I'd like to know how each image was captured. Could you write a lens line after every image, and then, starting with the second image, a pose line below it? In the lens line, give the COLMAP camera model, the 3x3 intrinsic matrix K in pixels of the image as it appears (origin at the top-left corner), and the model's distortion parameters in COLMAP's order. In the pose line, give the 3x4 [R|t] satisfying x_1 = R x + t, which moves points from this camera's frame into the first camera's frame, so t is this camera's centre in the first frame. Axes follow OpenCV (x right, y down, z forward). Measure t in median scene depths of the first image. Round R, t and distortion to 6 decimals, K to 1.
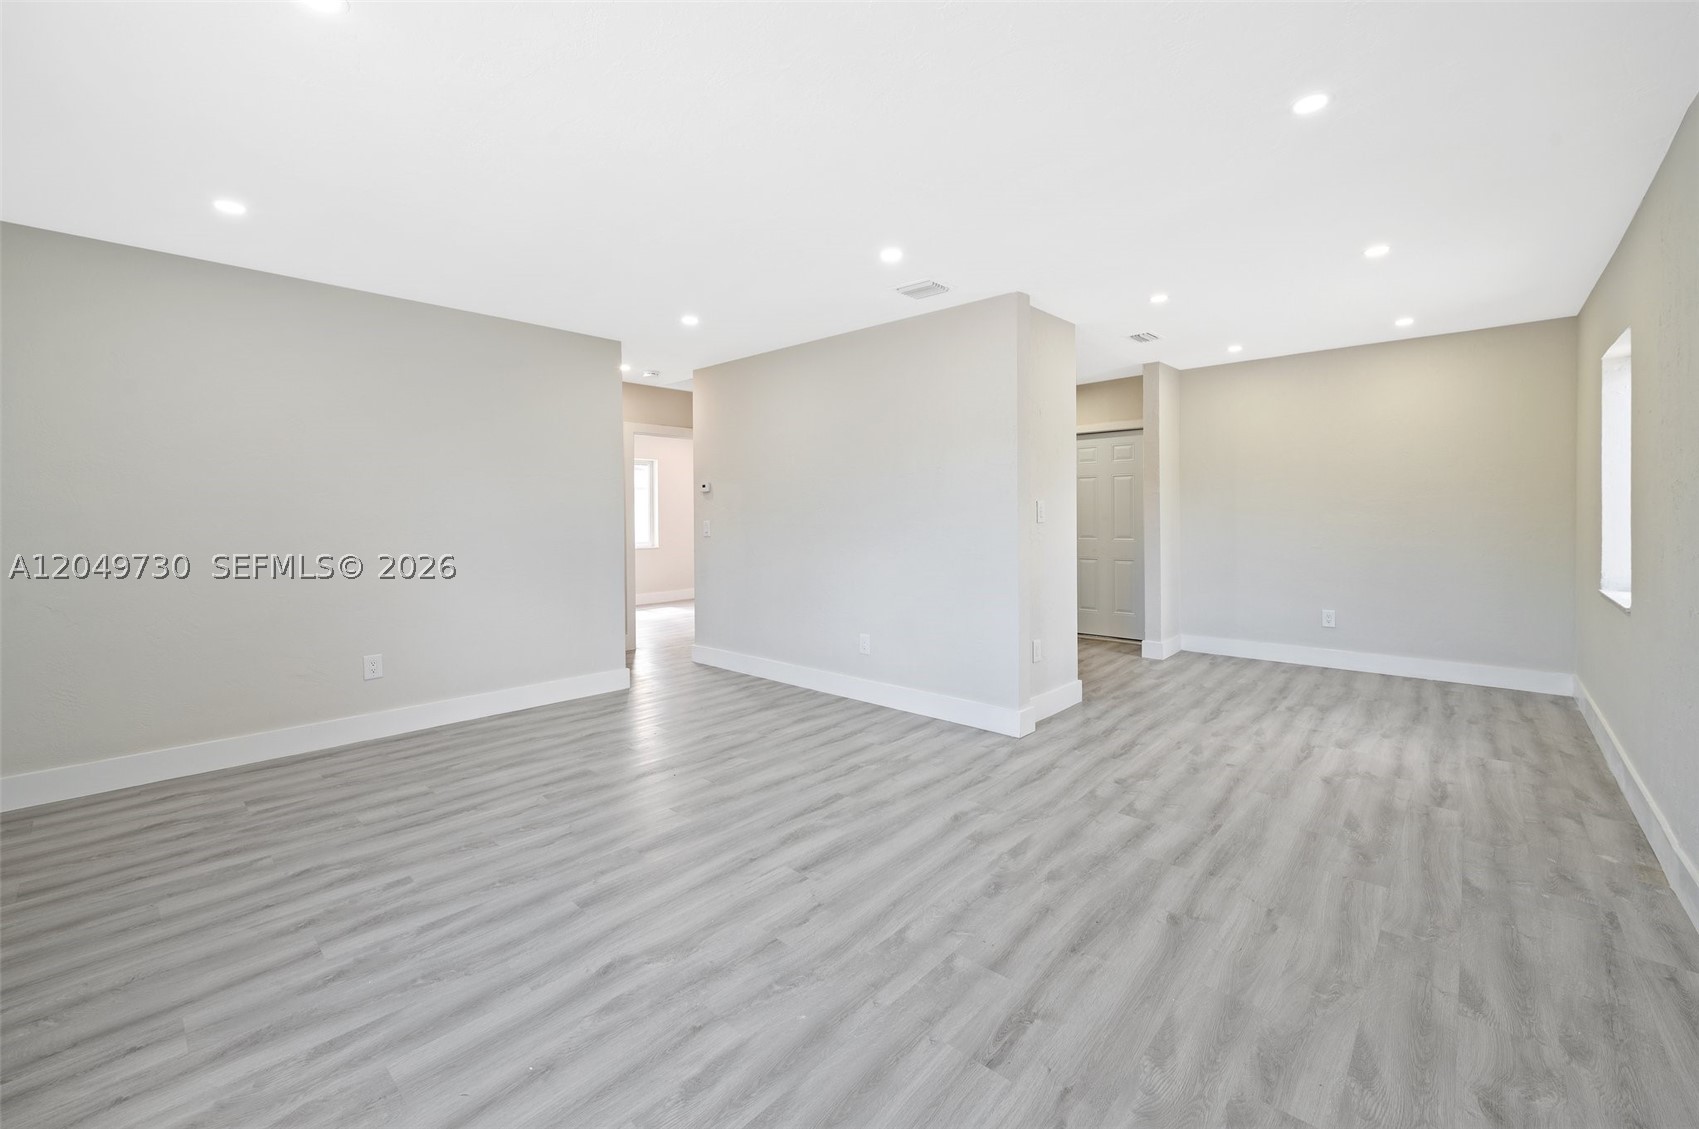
lens RADIAL K [[700.2, 0, 852.2], [0, 700.2, 542.1], [0, 0, 1]] dist [-0.001637, -0.000328]
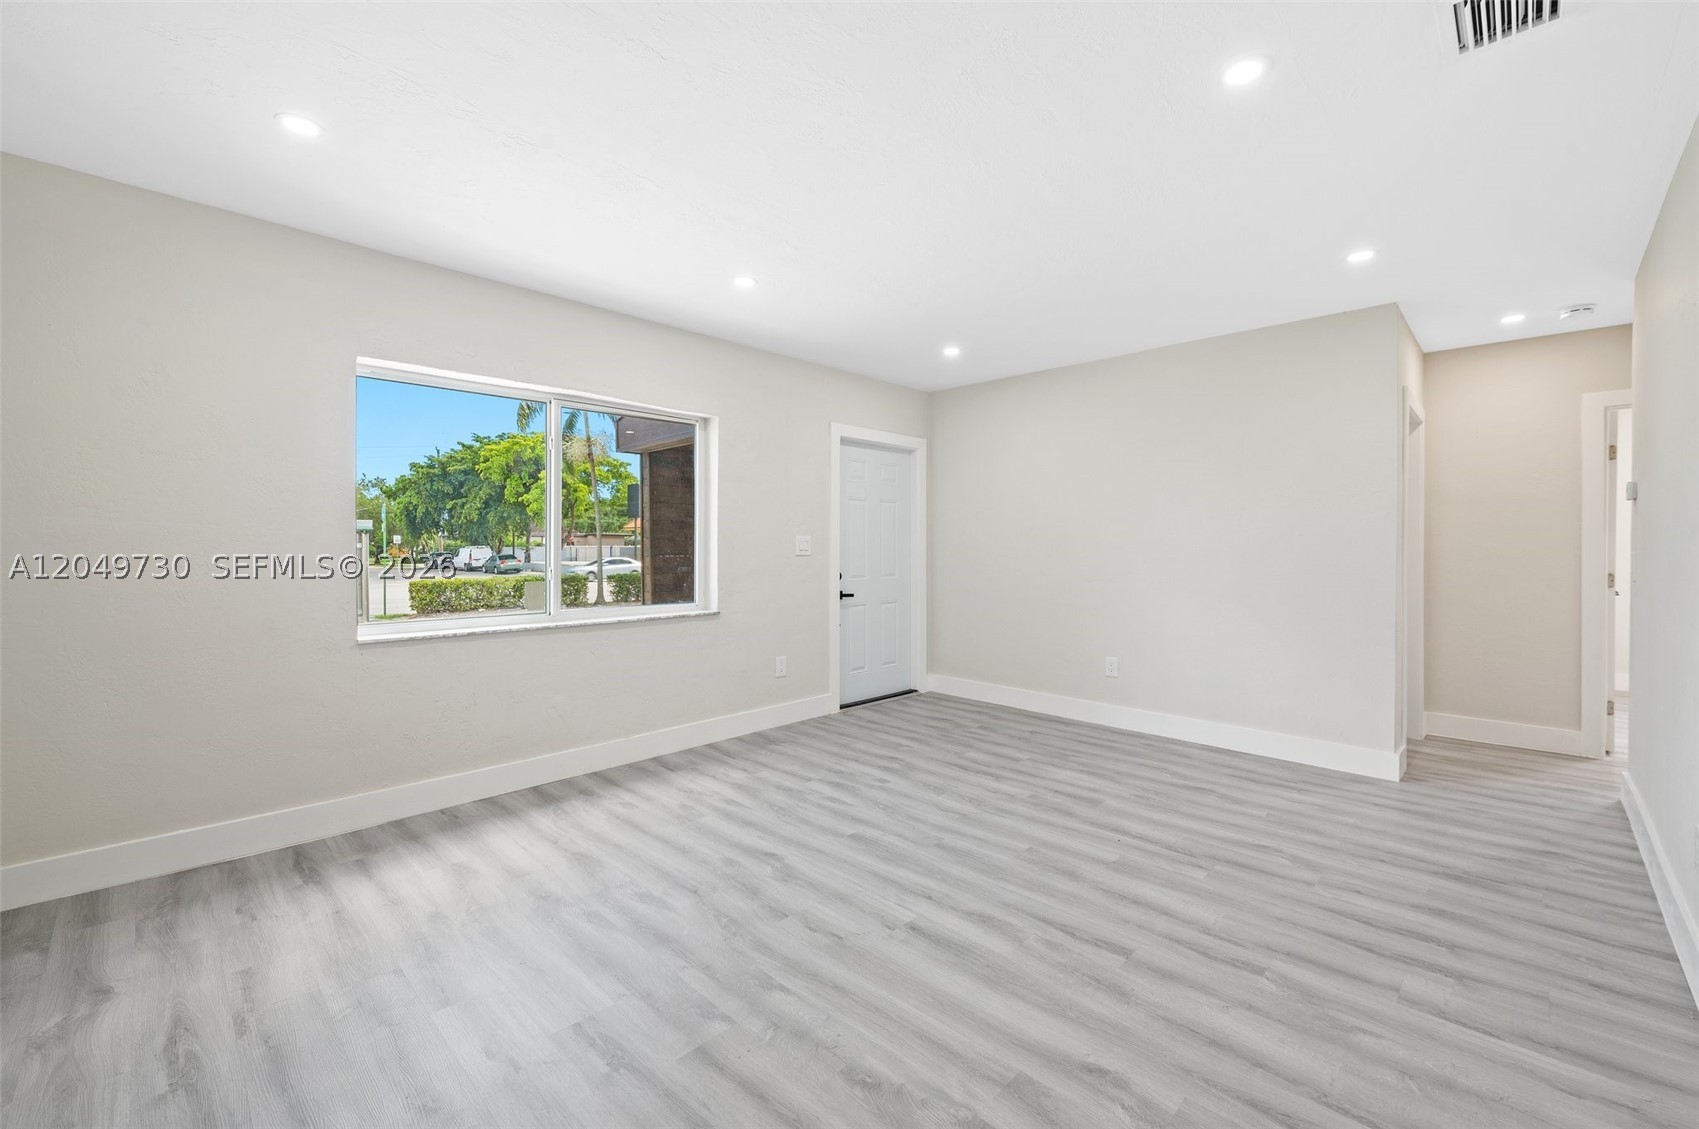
lens RADIAL K [[700.2, 0, 852.2], [0, 700.2, 542.1], [0, 0, 1]] dist [-0.001637, -0.000328]
pose [[-0.045875, 0.000182, -0.998947, 0.796465], [-0.039711, 0.999209, 0.002006, -0.027742], [0.998158, 0.039761, -0.045831, 0.898556]]
